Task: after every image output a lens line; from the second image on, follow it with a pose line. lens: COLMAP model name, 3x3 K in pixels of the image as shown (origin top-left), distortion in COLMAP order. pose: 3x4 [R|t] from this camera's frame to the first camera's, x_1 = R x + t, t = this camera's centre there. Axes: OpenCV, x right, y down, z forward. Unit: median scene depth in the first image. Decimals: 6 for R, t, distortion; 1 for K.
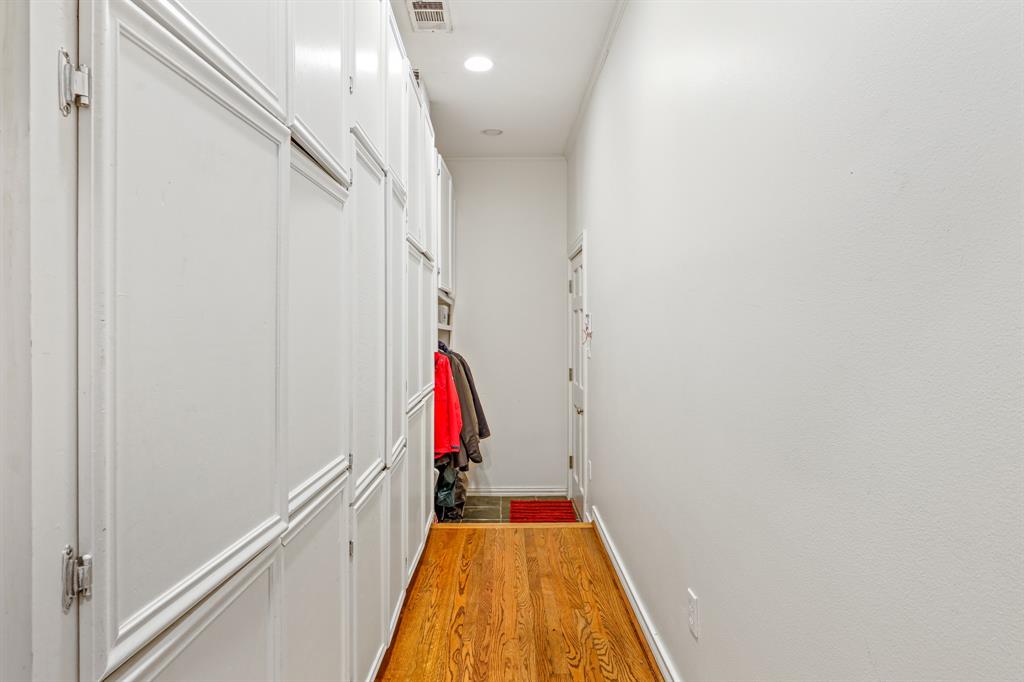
lens RADIAL K [[900.5, 0, 512.0], [0, 900.5, 341.0], [0, 0, 1]] dist [-0.000067, -0.000100]
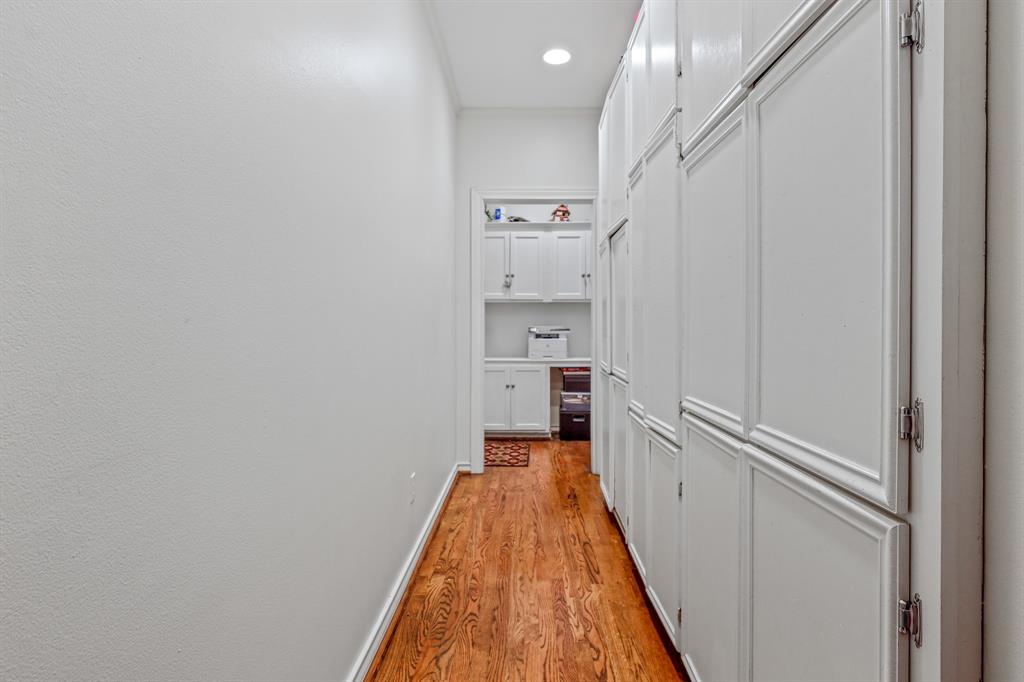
lens RADIAL K [[900.5, 0, 512.0], [0, 900.5, 341.0], [0, 0, 1]] dist [-0.000067, -0.000100]
pose [[-0.999737, 0.004644, 0.022442, -0.001781], [0.005234, 0.999640, 0.026310, 0.010542], [-0.022312, 0.026420, -0.999402, 1.903371]]
